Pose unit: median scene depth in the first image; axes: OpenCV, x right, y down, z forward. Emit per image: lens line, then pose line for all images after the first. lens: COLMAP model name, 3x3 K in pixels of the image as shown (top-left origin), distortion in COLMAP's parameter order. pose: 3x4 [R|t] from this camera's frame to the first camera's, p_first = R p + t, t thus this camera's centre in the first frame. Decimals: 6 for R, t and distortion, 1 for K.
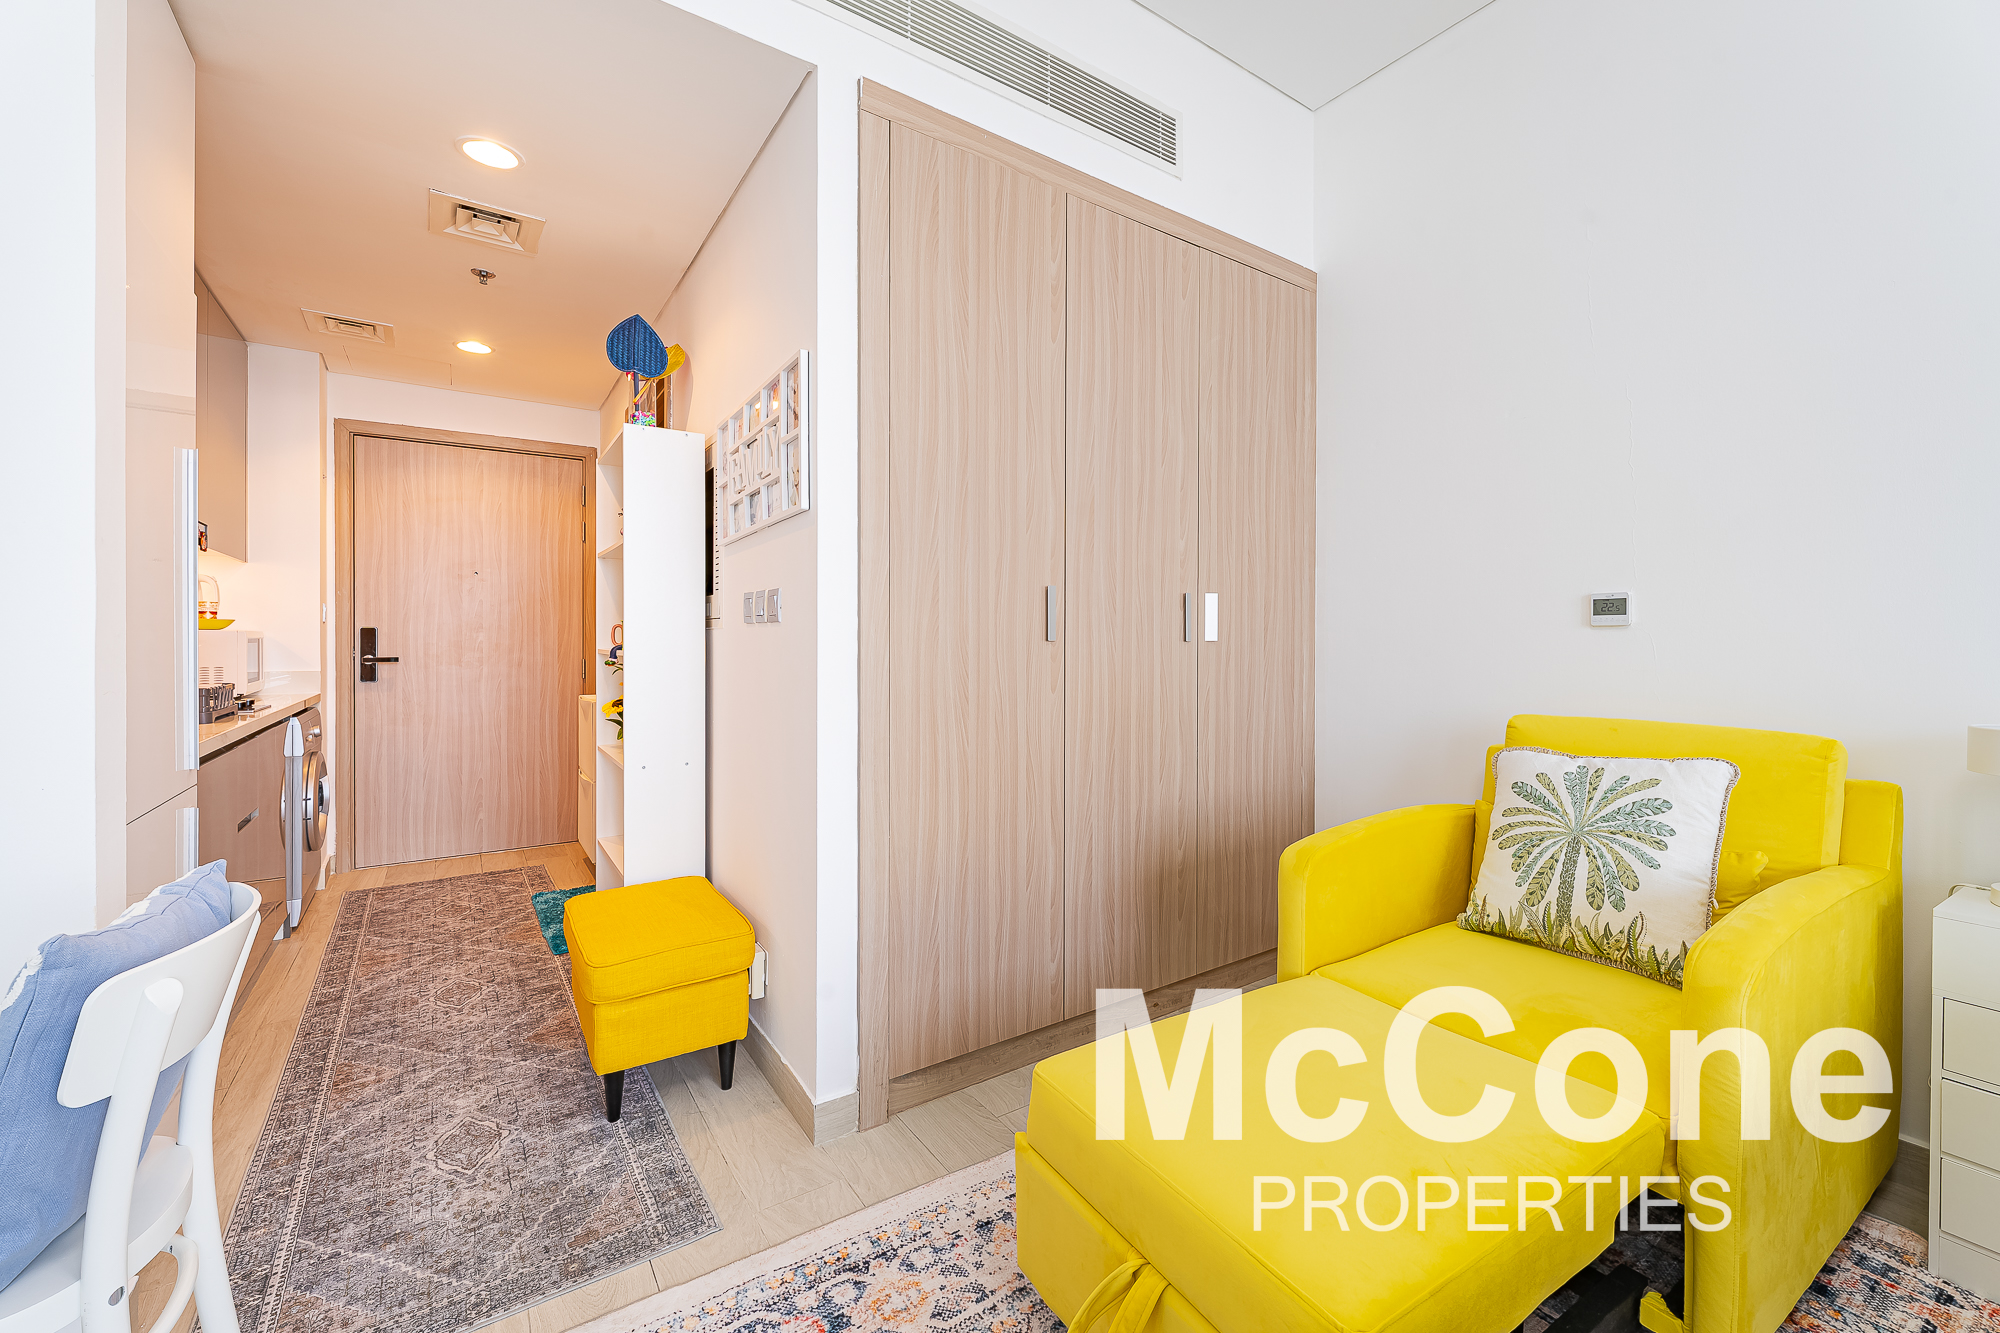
lens RADIAL K [[801.5, 0, 978.6], [0, 801.5, 642.8], [0, 0, 1]] dist [0.000040, -0.000232]
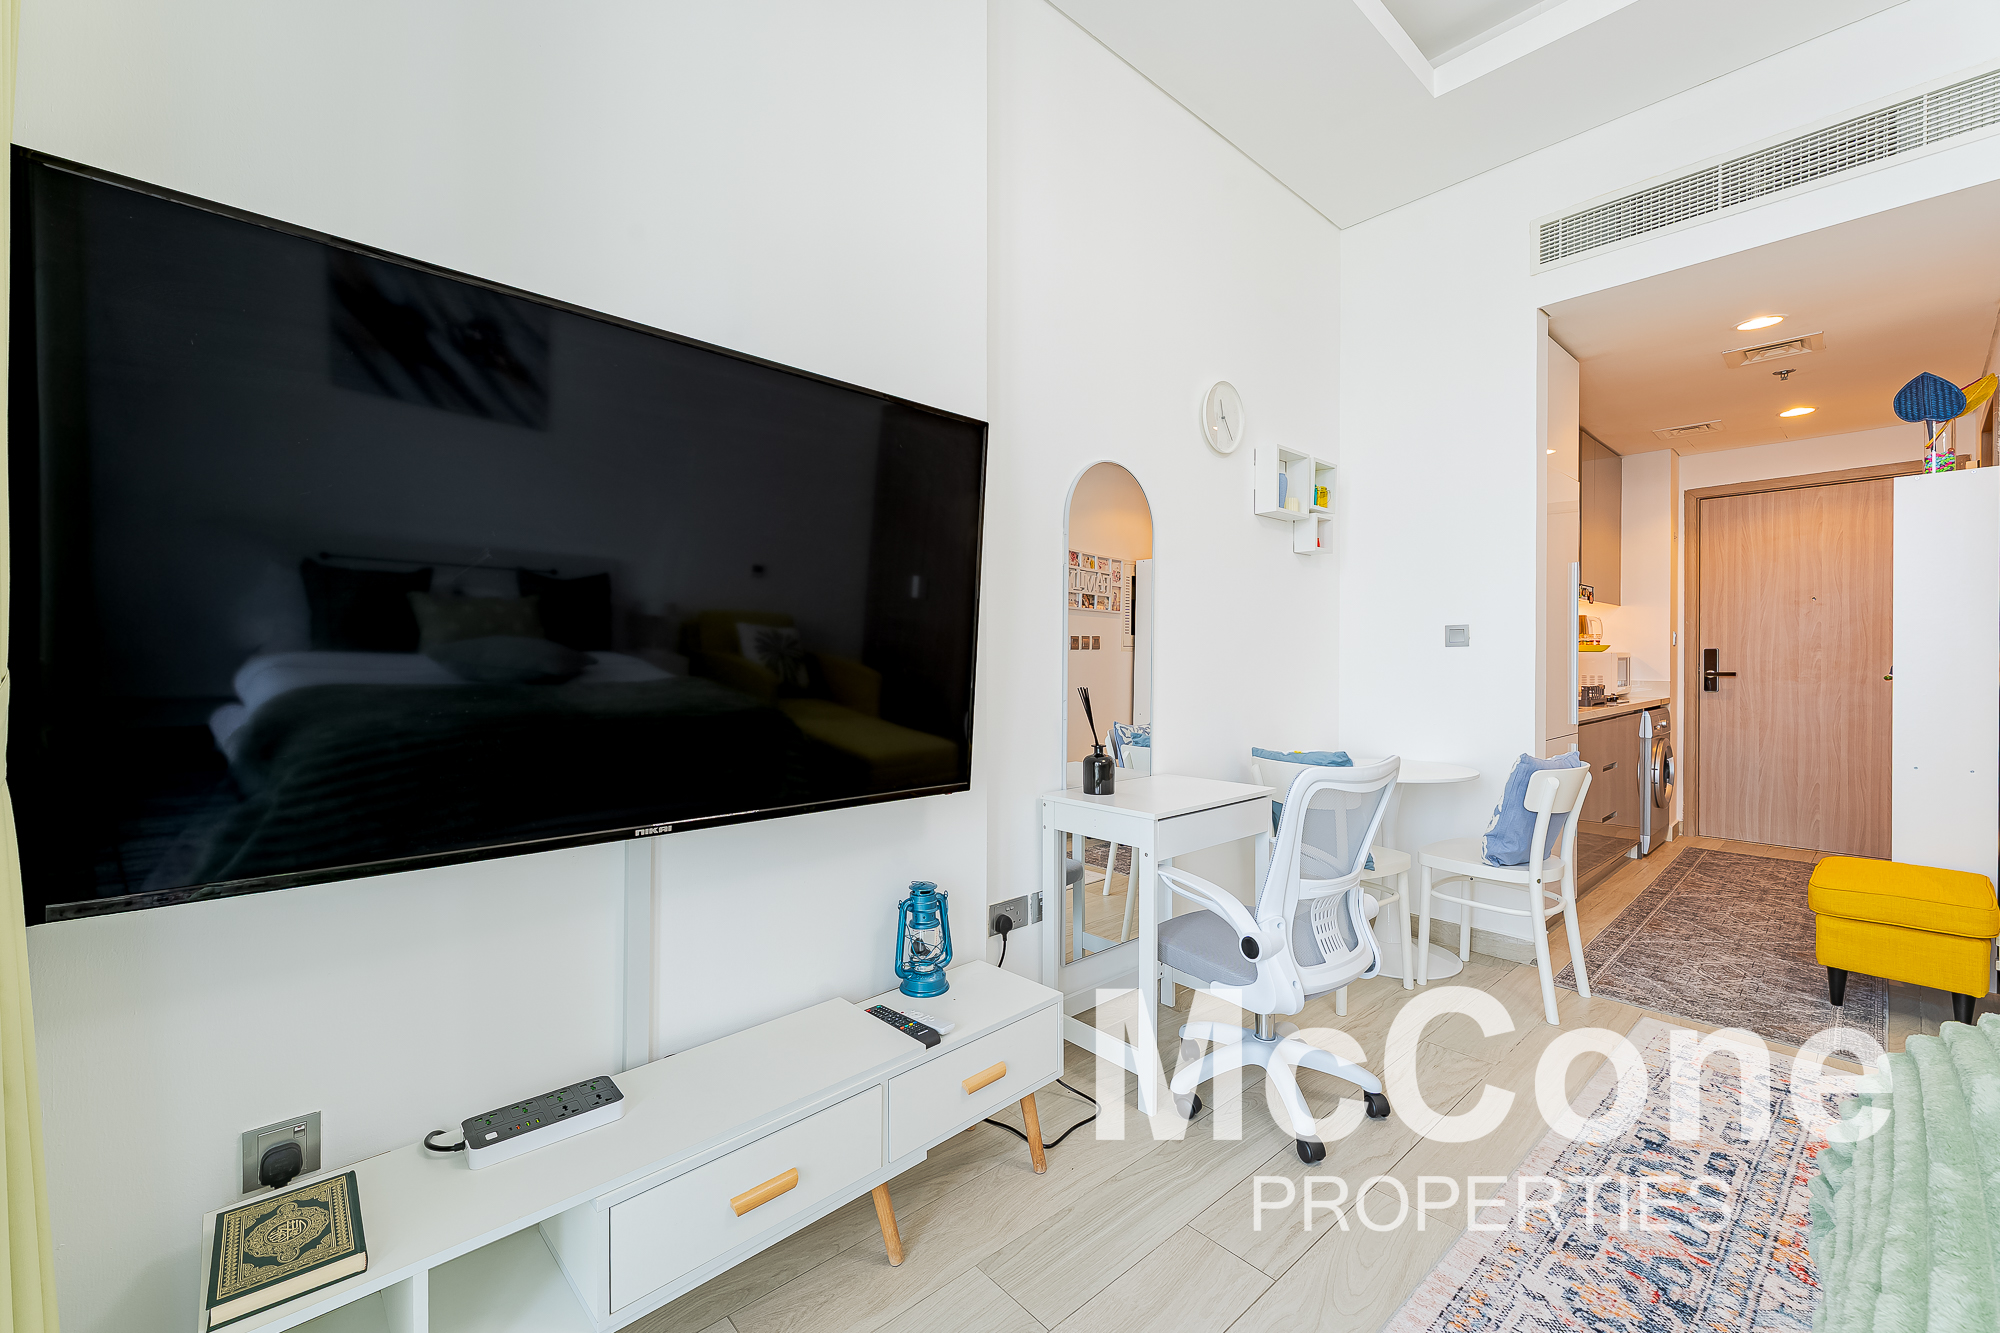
lens RADIAL K [[818.1, 0, 985.4], [0, 818.1, 662.9], [0, 0, 1]] dist [0.000879, 0.000029]
pose [[0.142515, 0.005862, -0.989775, 0.456411], [-0.003252, 0.999980, 0.005454, 0.000440], [0.989787, 0.002442, 0.142531, -0.410649]]
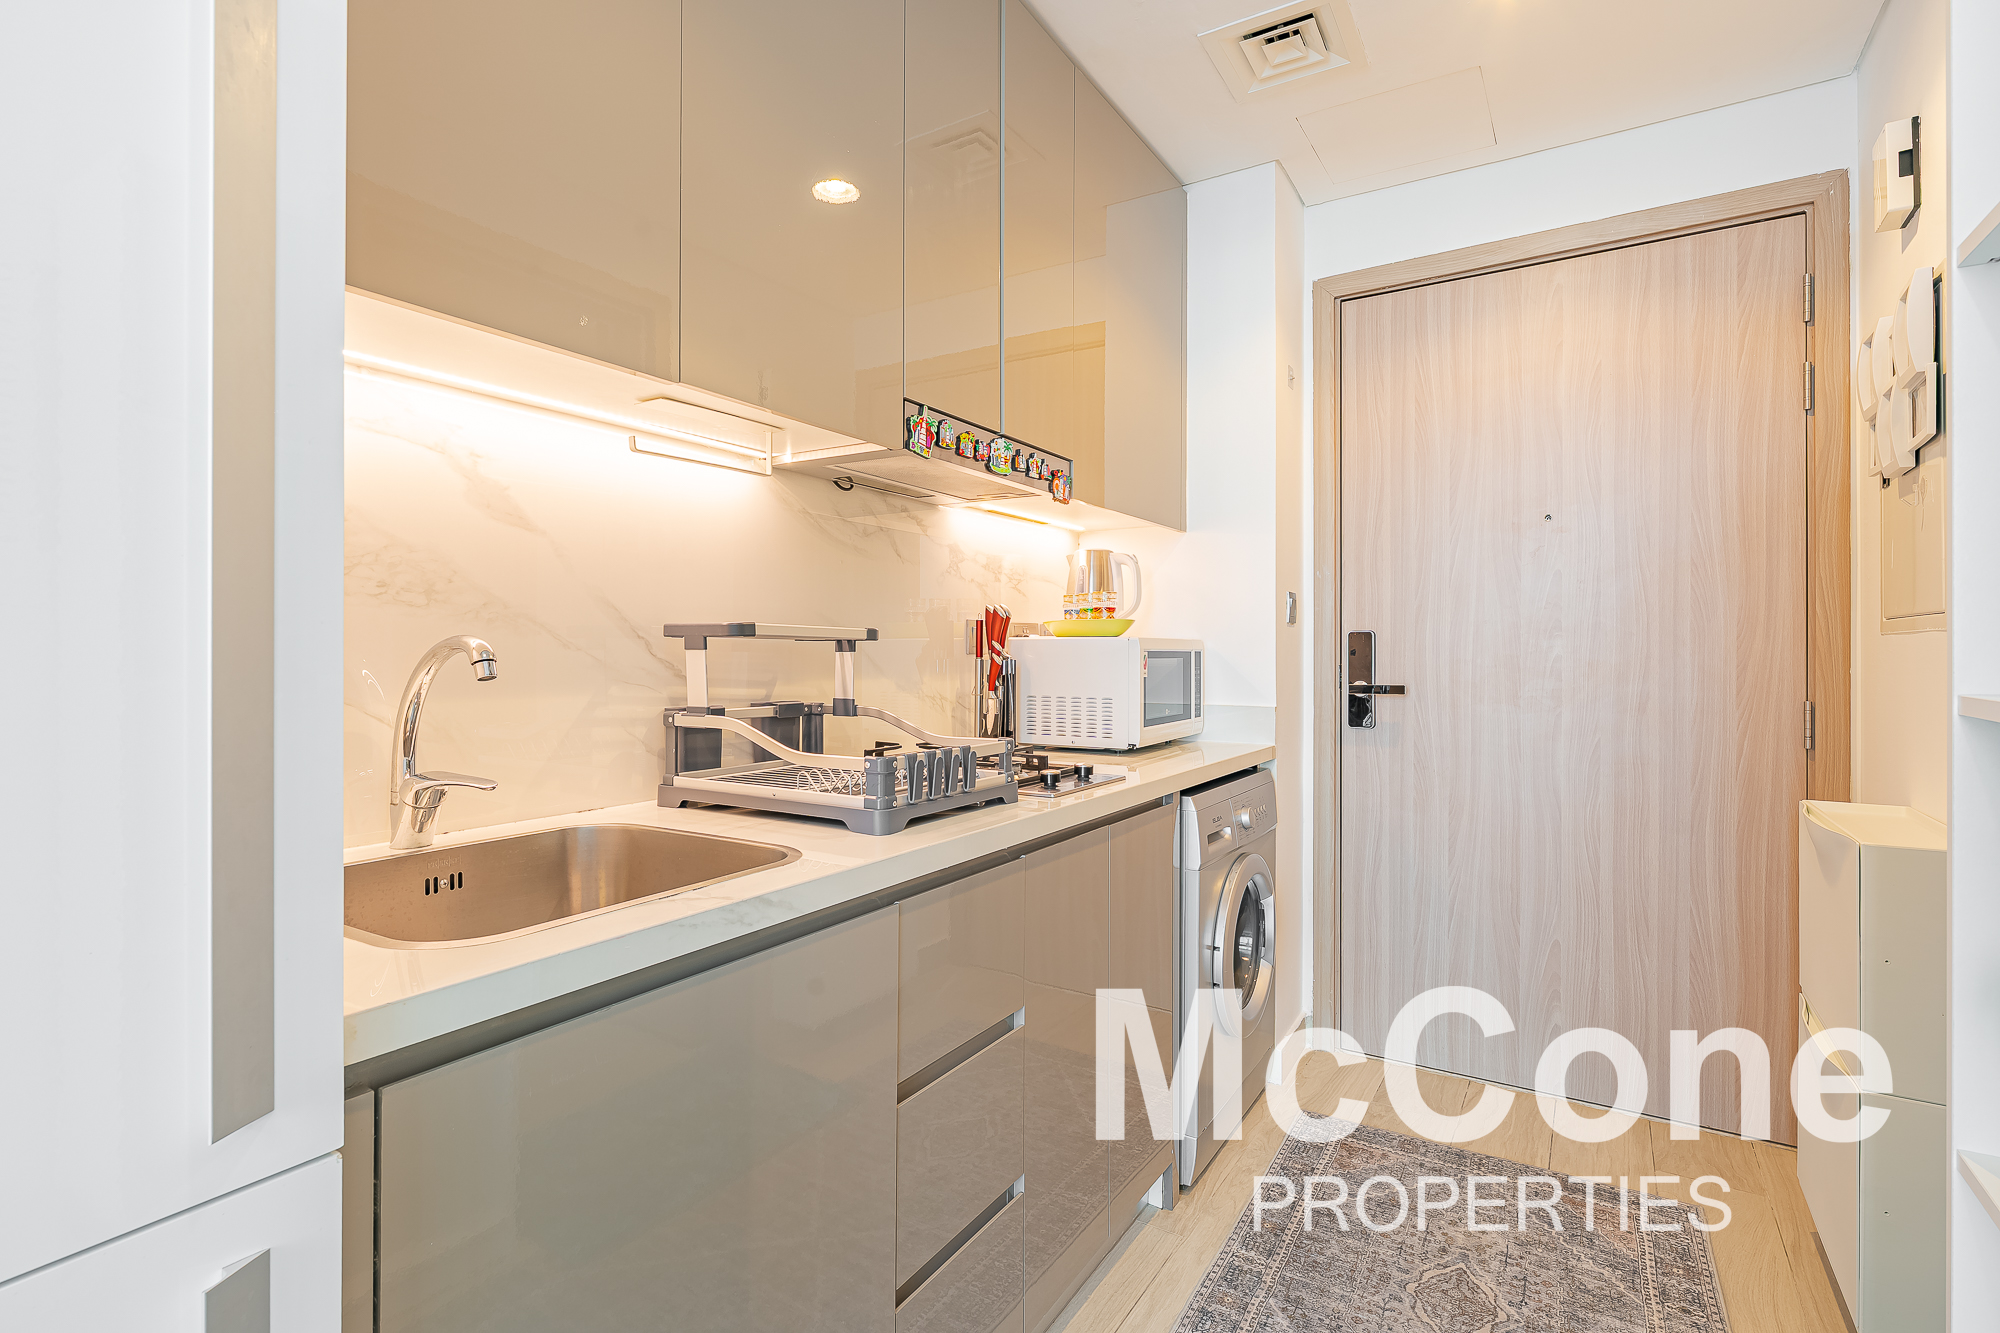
lens RADIAL K [[928.4, 0, 1000.1], [0, 928.4, 649.8], [0, 0, 1]] dist [-0.000389, -0.000263]
pose [[0.407487, -0.003369, -0.913205, -0.334295], [-0.004379, 0.999974, -0.005643, -0.001817], [0.913200, 0.006298, 0.407462, 0.630483]]
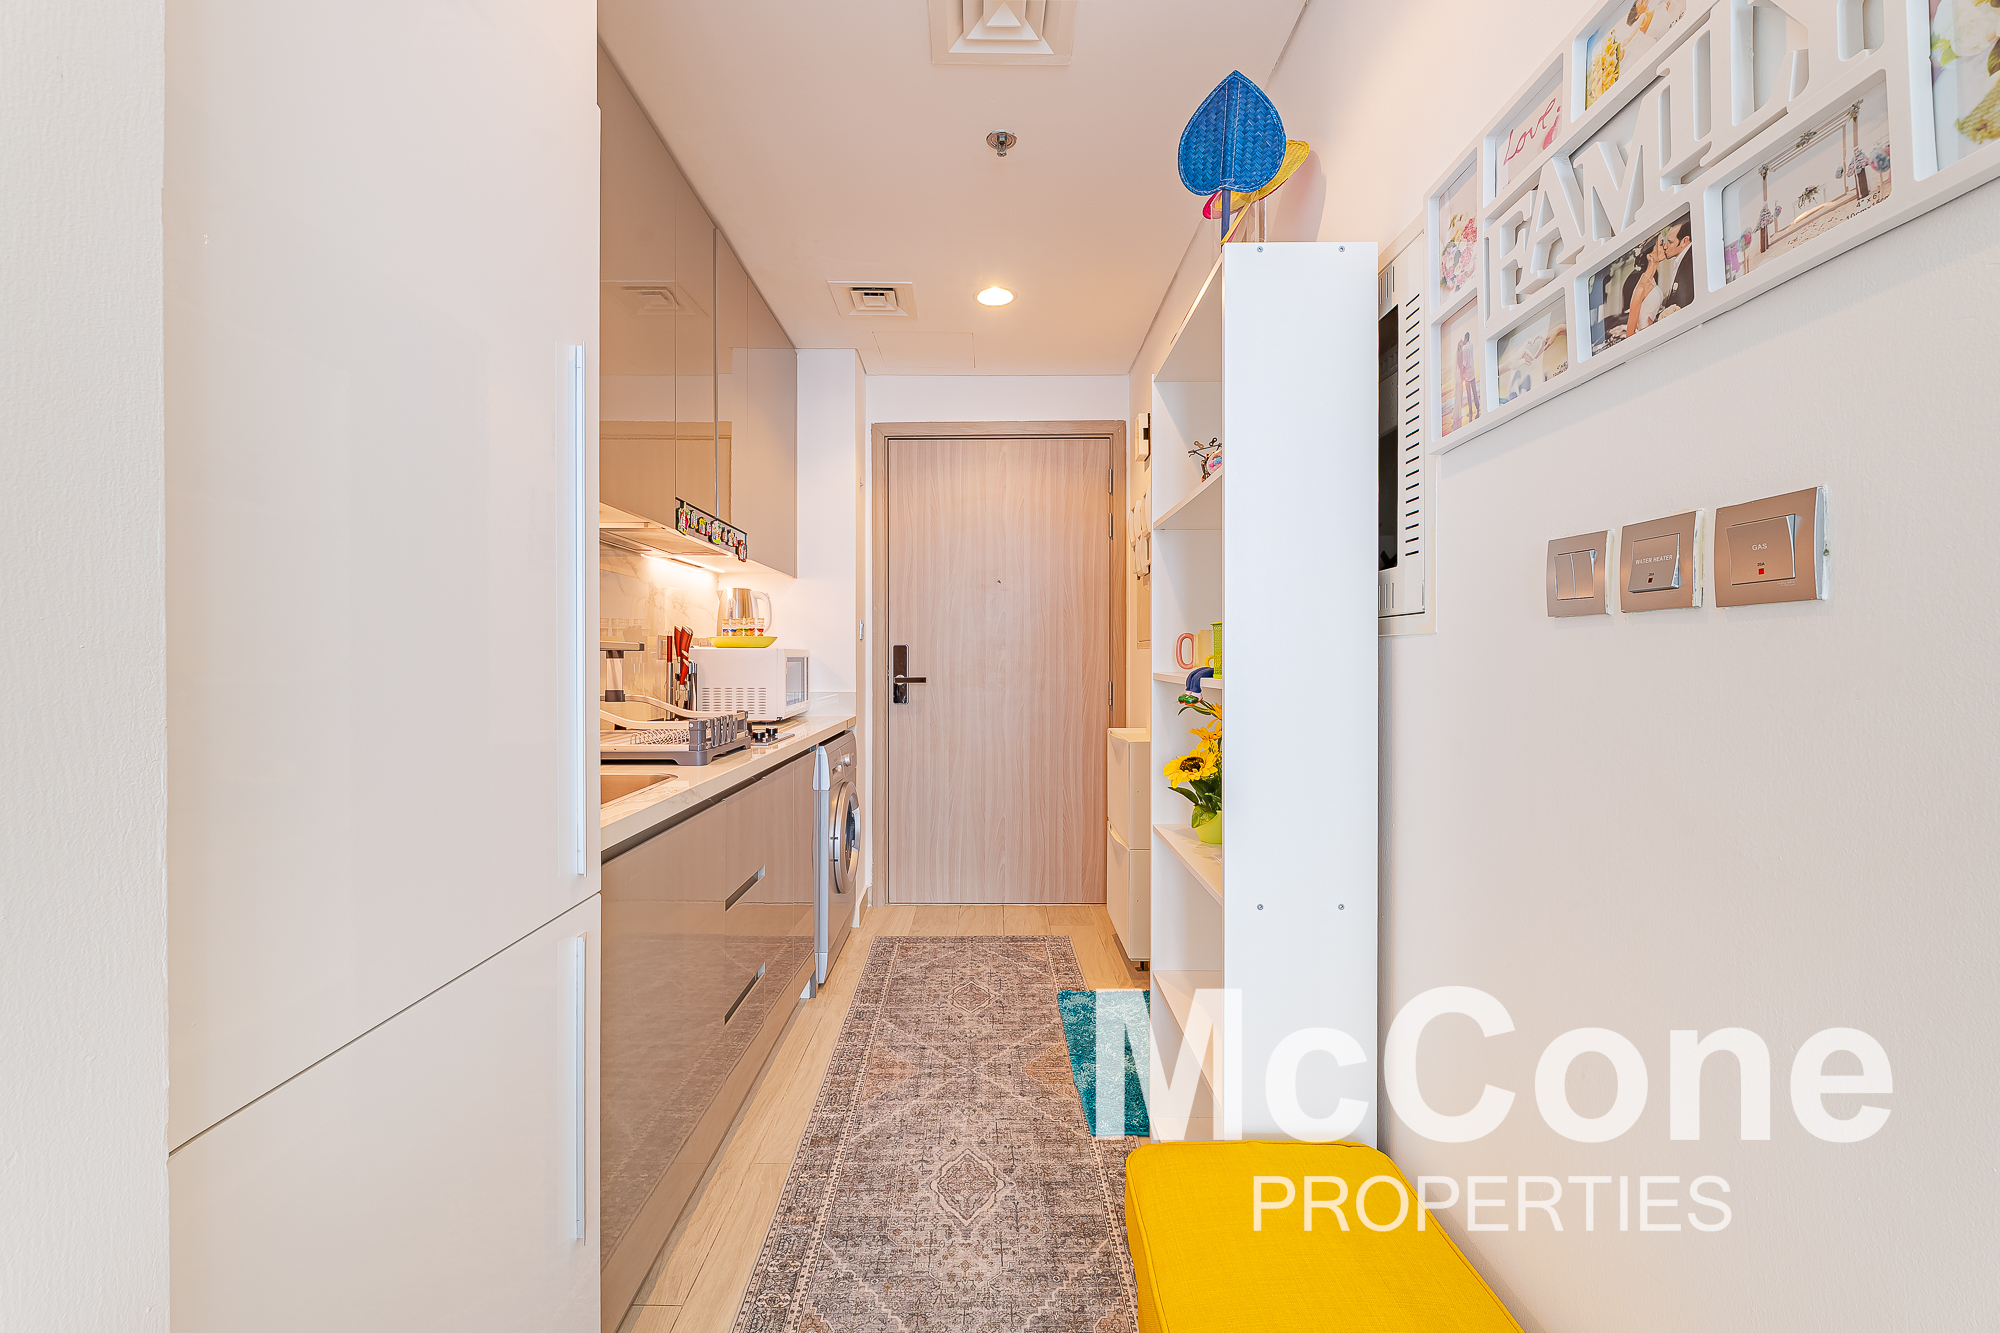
lens RADIAL K [[777.1, 0, 975.6], [0, 777.1, 659.4], [0, 0, 1]] dist [0.000159, -0.000053]
pose [[0.825268, 0.000455, -0.564741, -0.230386], [-0.001280, 0.999999, -0.001065, -0.002012], [0.564739, 0.001602, 0.825268, 0.389358]]
